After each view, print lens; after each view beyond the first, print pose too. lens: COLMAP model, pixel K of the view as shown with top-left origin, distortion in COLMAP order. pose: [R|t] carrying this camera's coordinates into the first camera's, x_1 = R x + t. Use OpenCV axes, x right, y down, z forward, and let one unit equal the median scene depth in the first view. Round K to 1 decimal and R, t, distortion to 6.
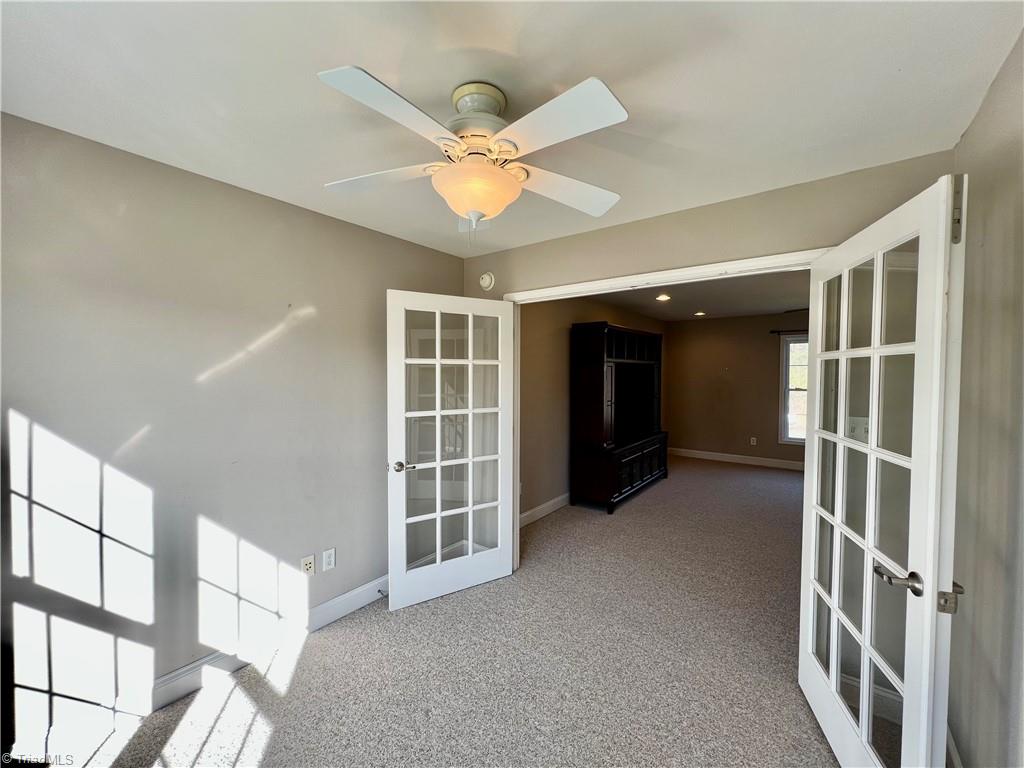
lens RADIAL K [[409.6, 0, 512.8], [0, 409.6, 382.7], [0, 0, 1]] dist [-0.010831, -0.000191]
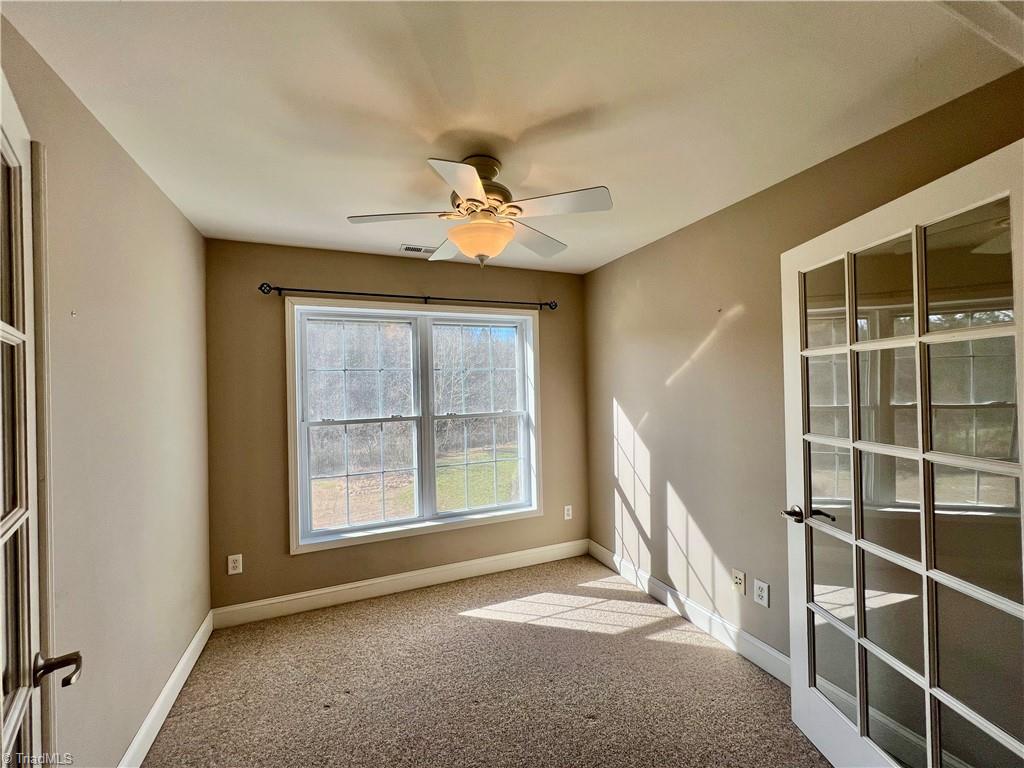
lens RADIAL K [[409.6, 0, 513.1], [0, 409.6, 385.8], [0, 0, 1]] dist [-0.010831, -0.000191]
pose [[-0.502112, 0.013654, -0.864695, 0.691208], [0.009456, 0.999902, 0.010298, -0.019928], [0.864751, -0.003006, -0.502192, 1.238806]]
